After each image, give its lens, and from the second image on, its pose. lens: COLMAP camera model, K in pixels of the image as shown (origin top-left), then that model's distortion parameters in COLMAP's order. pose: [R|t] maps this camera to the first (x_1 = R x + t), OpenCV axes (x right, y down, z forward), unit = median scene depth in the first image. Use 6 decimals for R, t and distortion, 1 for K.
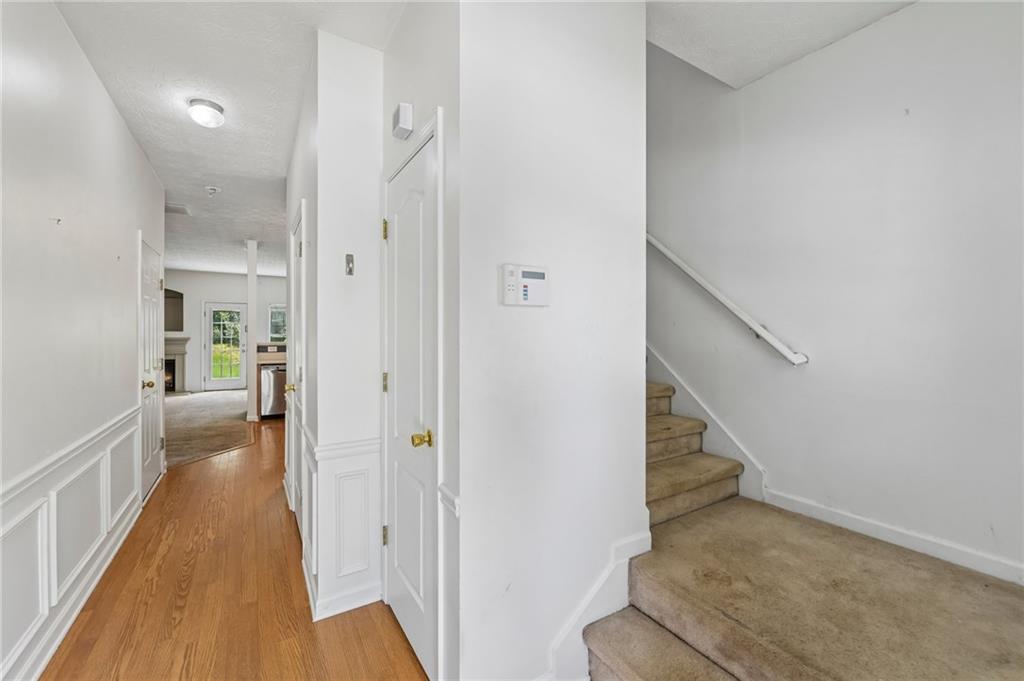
lens RADIAL K [[420.9, 0, 506.8], [0, 420.9, 336.8], [0, 0, 1]] dist [-0.008527, -0.000356]
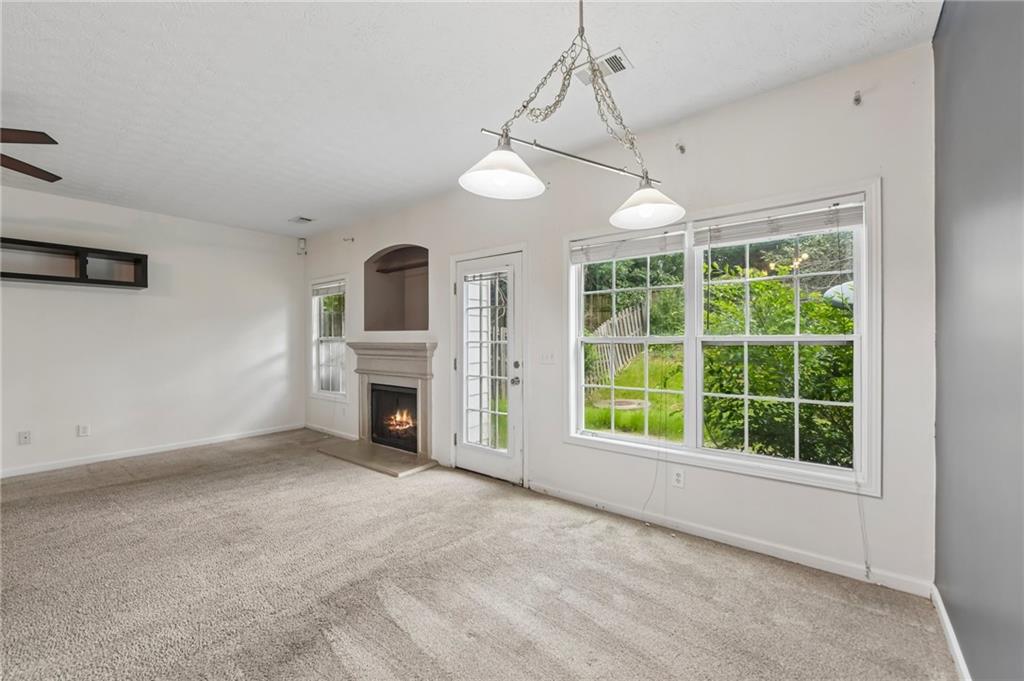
lens RADIAL K [[420.9, 0, 503.9], [0, 420.9, 334.6], [0, 0, 1]] dist [-0.008527, -0.000356]
pose [[0.351709, -0.004970, -0.936096, -0.300779], [0.000946, 0.999987, -0.004954, -0.004641], [0.936109, 0.000857, 0.351709, 0.898833]]
